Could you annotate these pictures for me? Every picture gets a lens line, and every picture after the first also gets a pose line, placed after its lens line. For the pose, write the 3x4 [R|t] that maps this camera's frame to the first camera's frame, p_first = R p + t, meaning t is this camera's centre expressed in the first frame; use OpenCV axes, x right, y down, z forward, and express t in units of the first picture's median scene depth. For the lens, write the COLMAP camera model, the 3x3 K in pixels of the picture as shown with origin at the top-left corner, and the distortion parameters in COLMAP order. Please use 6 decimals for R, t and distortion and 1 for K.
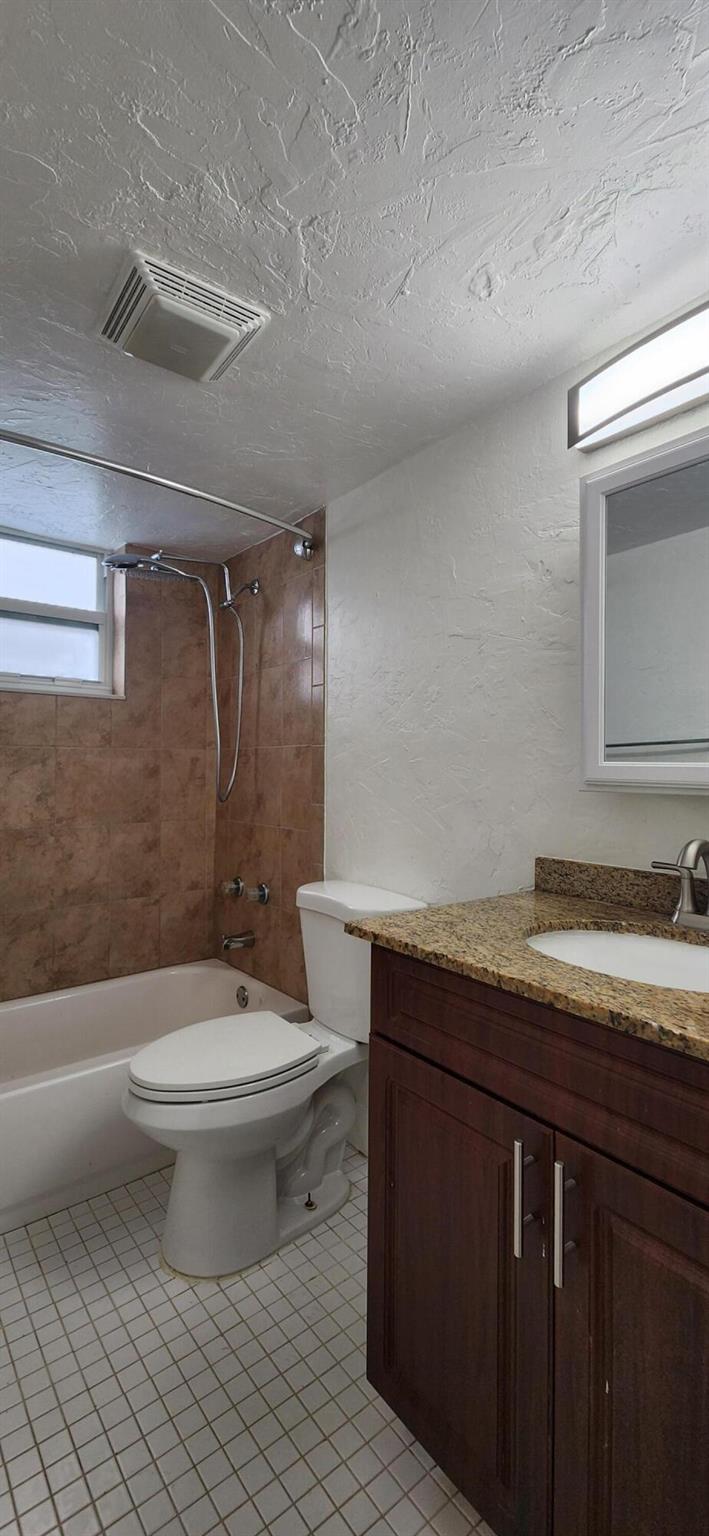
lens RADIAL K [[629.6, 0, 358.6], [0, 629.6, 765.4], [0, 0, 1]] dist [0.000726, -0.000475]
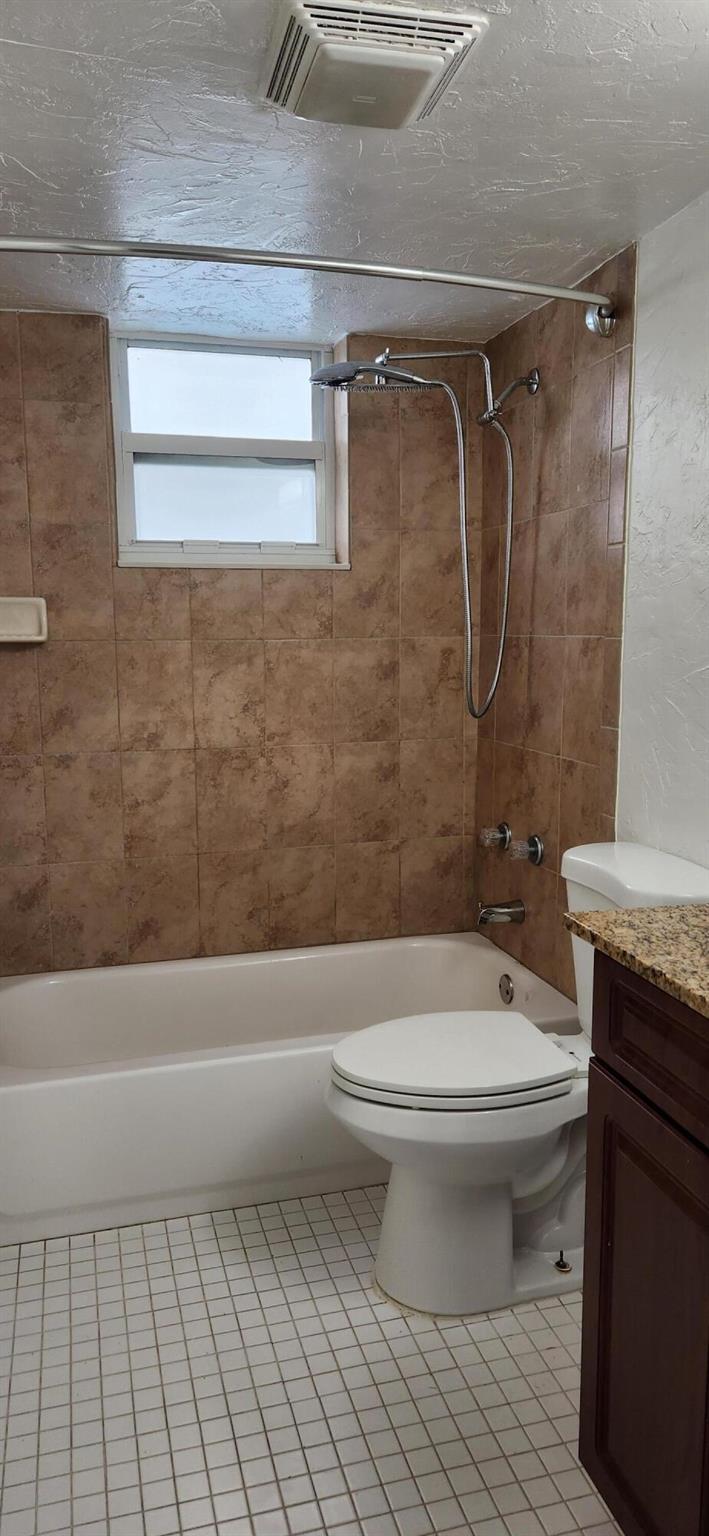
lens RADIAL K [[1028.8, 0, 351.7], [0, 1028.8, 795.0], [0, 0, 1]] dist [0.061780, -0.046595]
pose [[0.916938, 0.054084, -0.395348, 0.113686], [0.014249, 0.985702, 0.167895, -0.052092], [0.398775, -0.159582, 0.903057, -0.101089]]
